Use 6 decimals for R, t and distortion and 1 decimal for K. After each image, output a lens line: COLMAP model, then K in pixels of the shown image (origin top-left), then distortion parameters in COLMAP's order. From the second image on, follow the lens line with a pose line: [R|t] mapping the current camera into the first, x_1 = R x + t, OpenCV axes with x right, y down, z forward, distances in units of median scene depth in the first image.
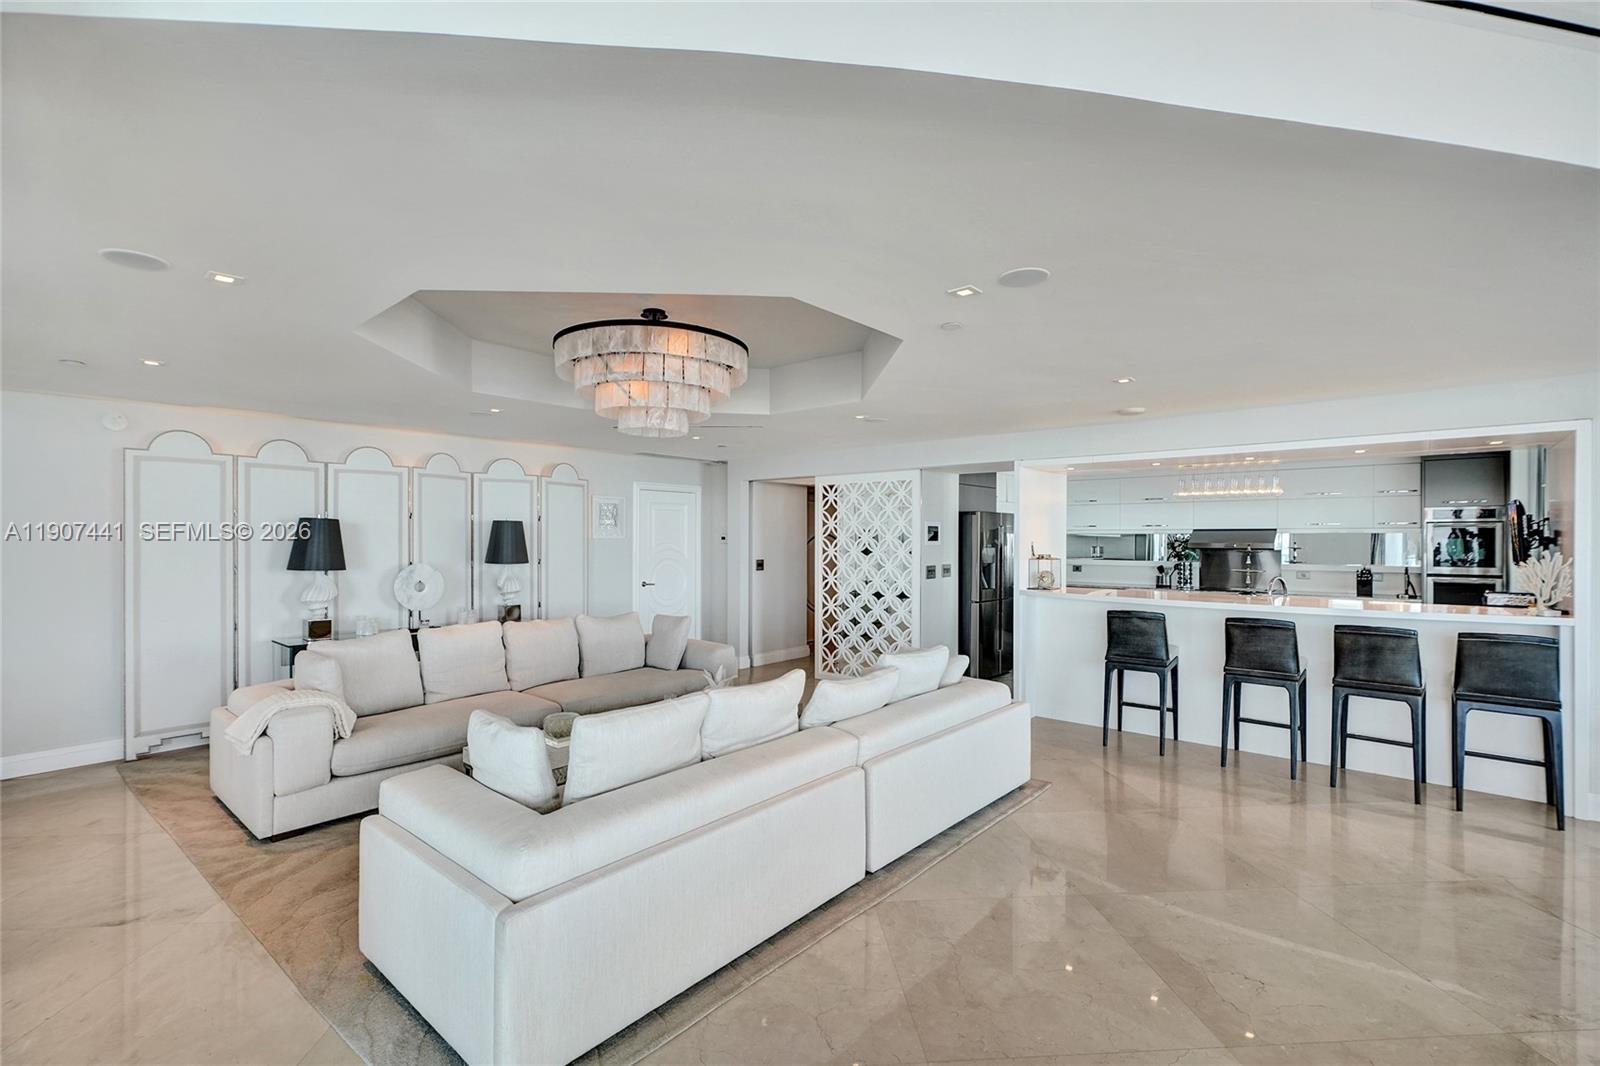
lens RADIAL K [[709.1, 0, 797.5], [0, 709.1, 540.8], [0, 0, 1]] dist [0.004498, 0.001262]
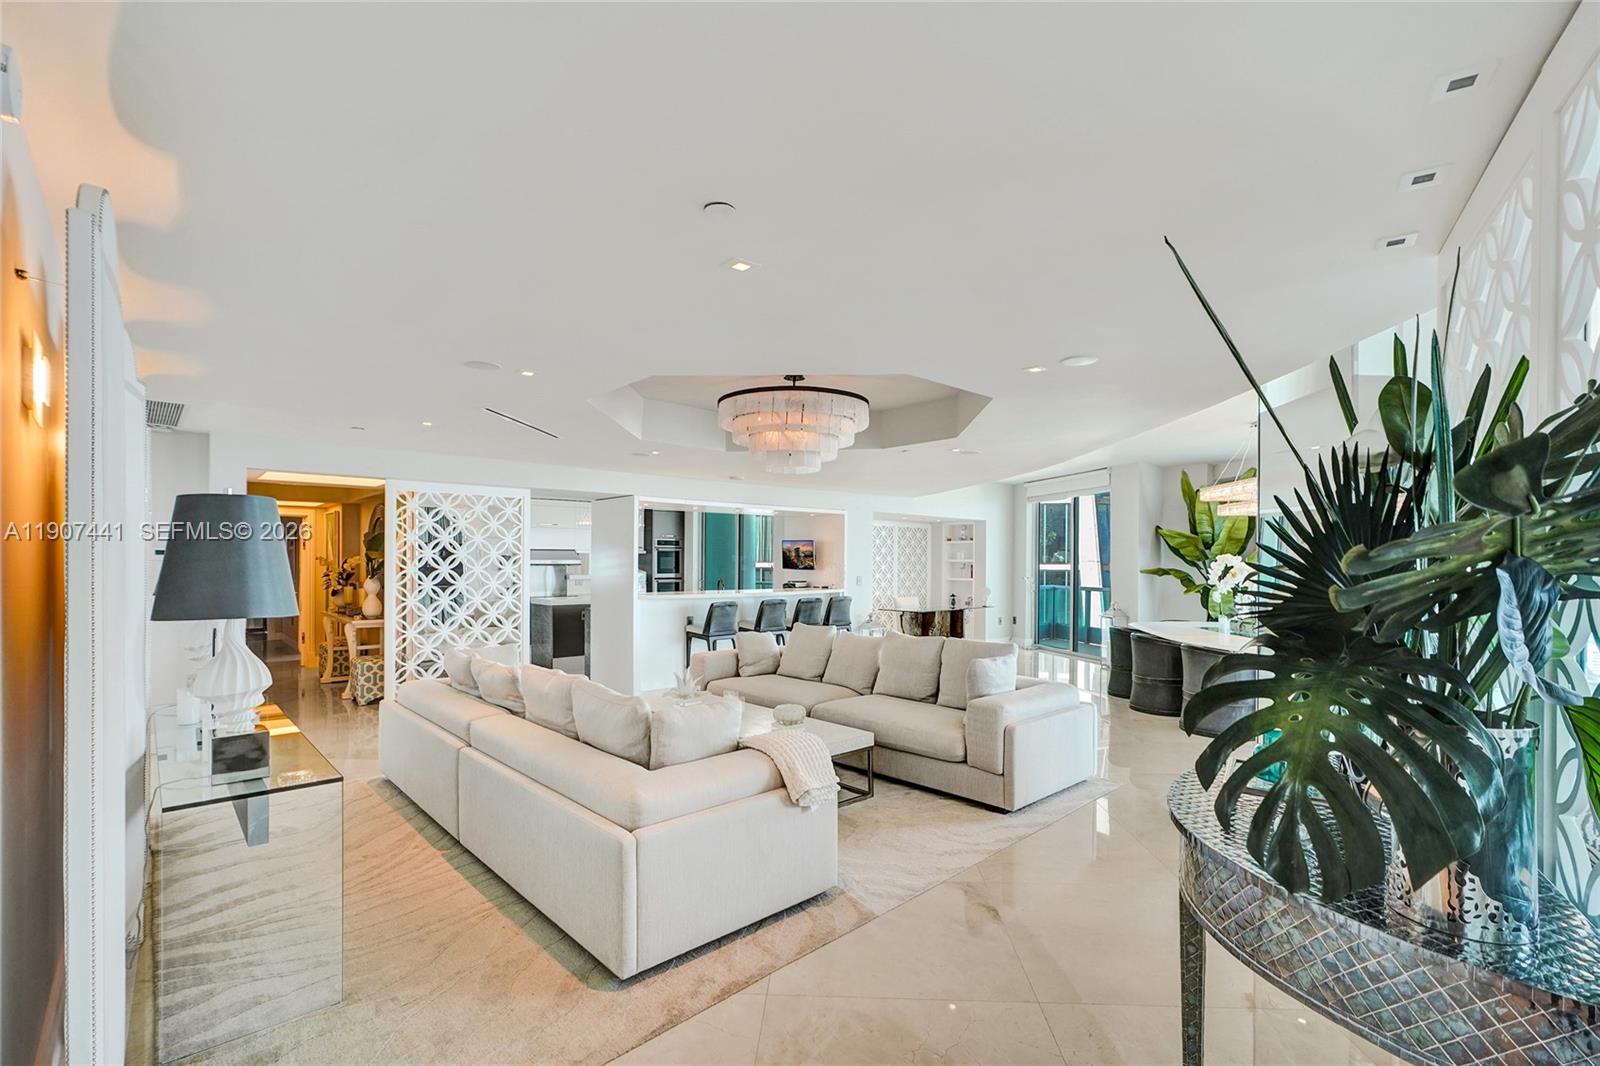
lens RADIAL K [[736.7, 0, 795.0], [0, 736.7, 560.4], [0, 0, 1]] dist [0.000786, 0.000820]
pose [[0.125751, -0.000453, 0.992062, -1.007773], [0.000432, 1.000000, 0.000402, 0.005041], [-0.992062, 0.000378, 0.125751, 0.560734]]
